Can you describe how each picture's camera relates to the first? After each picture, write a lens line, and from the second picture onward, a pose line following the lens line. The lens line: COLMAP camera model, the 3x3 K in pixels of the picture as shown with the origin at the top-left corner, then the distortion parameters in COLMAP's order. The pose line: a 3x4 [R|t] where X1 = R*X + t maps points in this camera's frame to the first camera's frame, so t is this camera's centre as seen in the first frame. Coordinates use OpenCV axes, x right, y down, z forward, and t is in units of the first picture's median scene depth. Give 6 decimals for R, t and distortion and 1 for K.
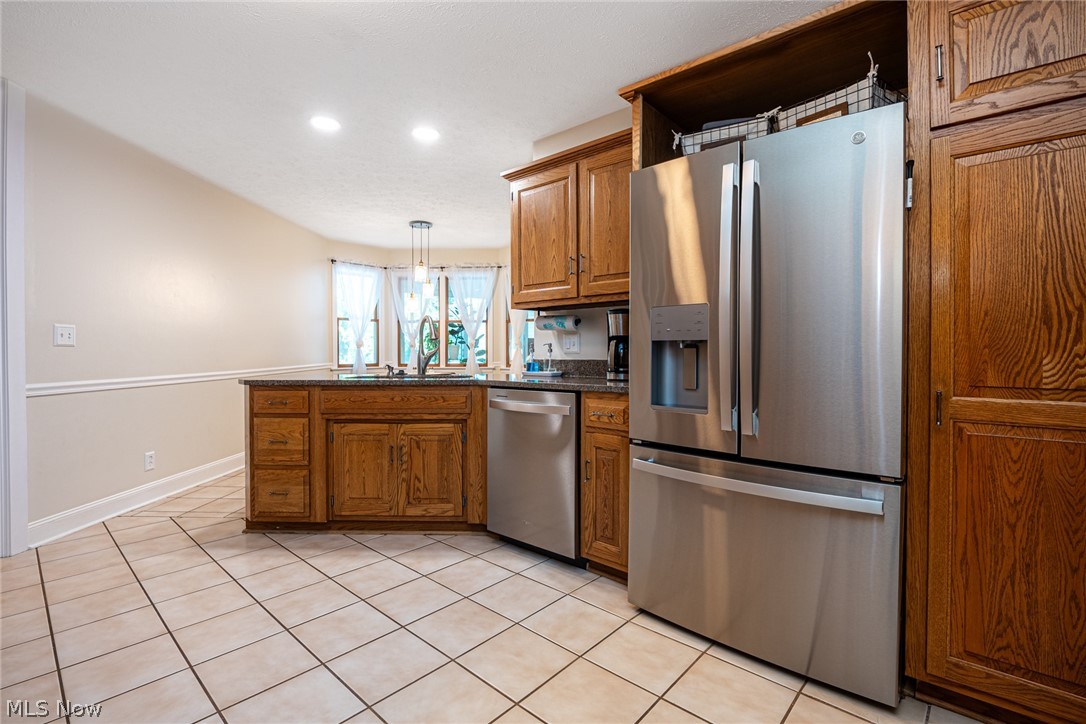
lens RADIAL K [[498.0, 0, 542.9], [0, 498.0, 360.0], [0, 0, 1]] dist [-0.011565, -0.000123]
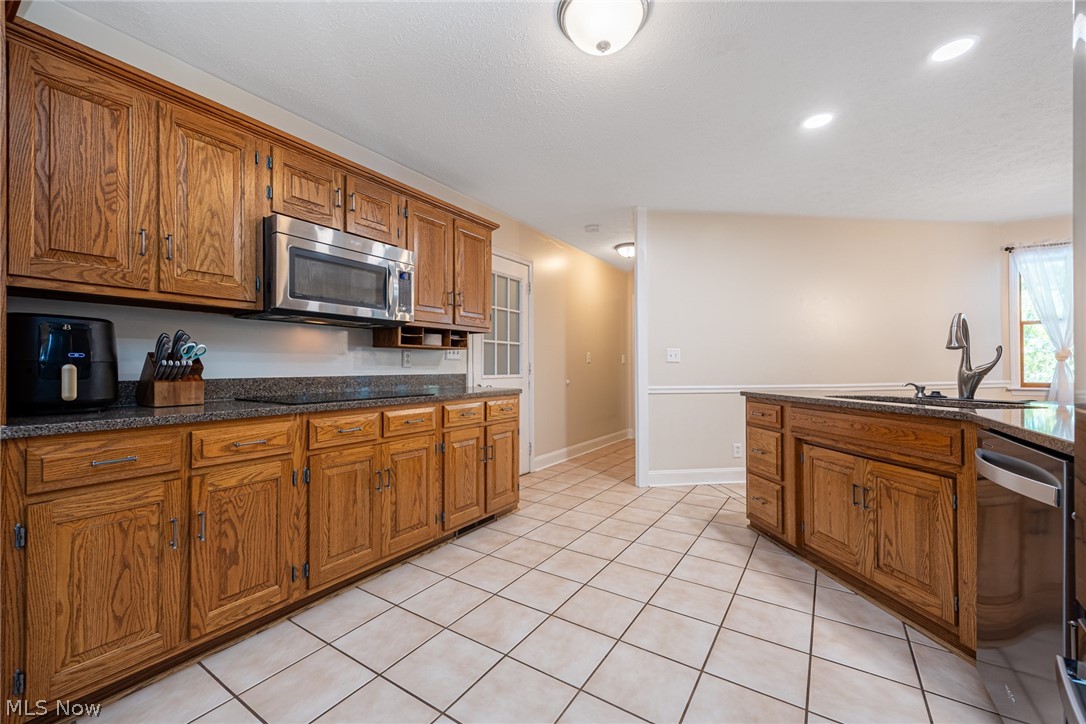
lens RADIAL K [[433.8, 0, 543.1], [0, 433.8, 363.7], [0, 0, 1]] dist [0.006877, 0.000091]
pose [[0.153241, -0.005798, -0.988172, 0.320124], [-0.015519, 0.999845, -0.008273, -0.007889], [0.988067, 0.016603, 0.153127, 0.403081]]
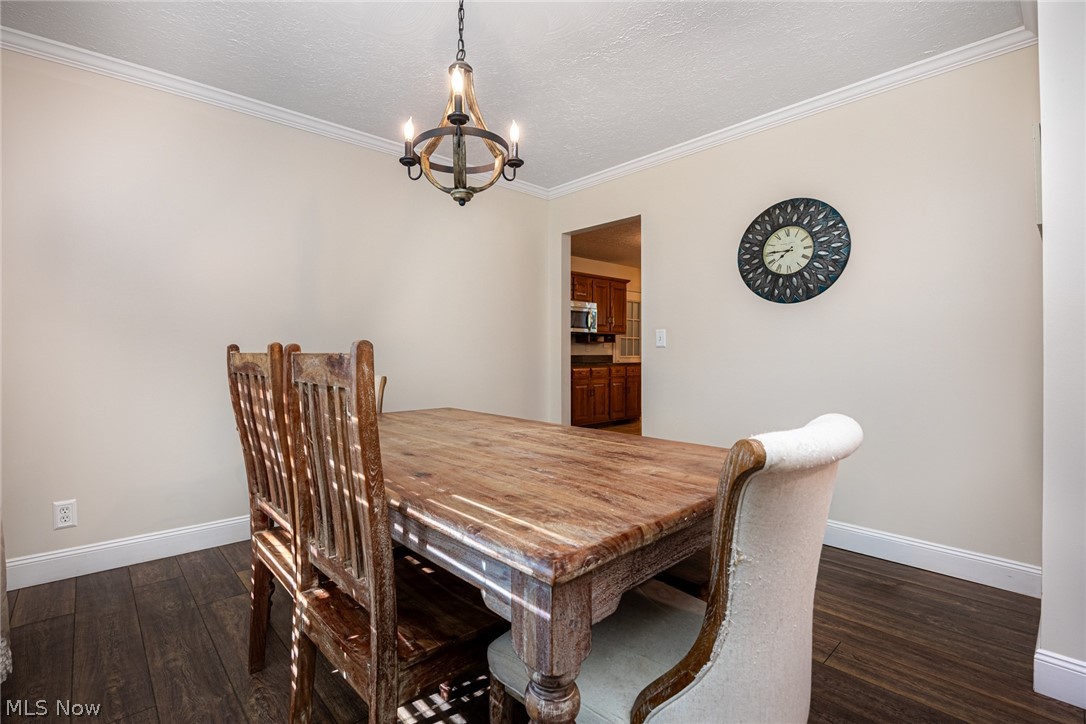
lens RADIAL K [[498.0, 0, 538.9], [0, 498.0, 357.5], [0, 0, 1]] dist [-0.011565, -0.000123]
pose [[-0.083022, 0.014876, -0.996437, 1.923409], [-0.015237, 0.999753, 0.016195, -0.009880], [0.996431, 0.016527, -0.082775, 0.188313]]
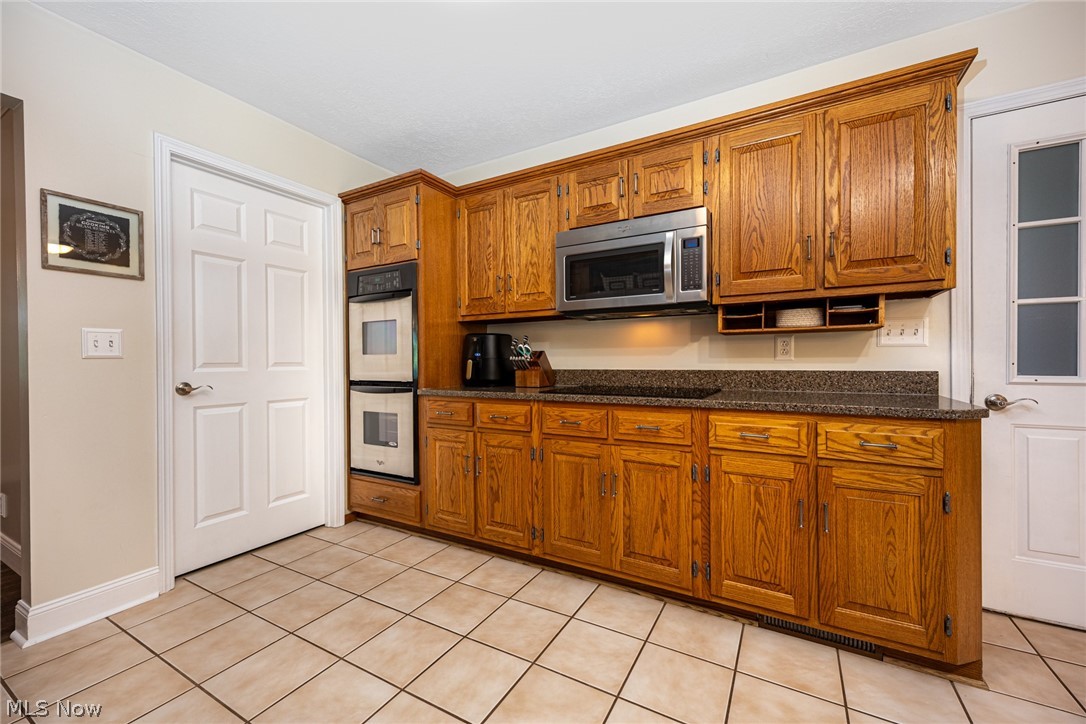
lens RADIAL K [[433.8, 0, 543.0], [0, 433.8, 364.6], [0, 0, 1]] dist [0.006877, 0.000091]
pose [[-0.977179, 0.009549, -0.212204, -0.233541], [0.004380, 0.999682, 0.024817, -0.015384], [0.212373, 0.023321, -0.976910, 0.900658]]
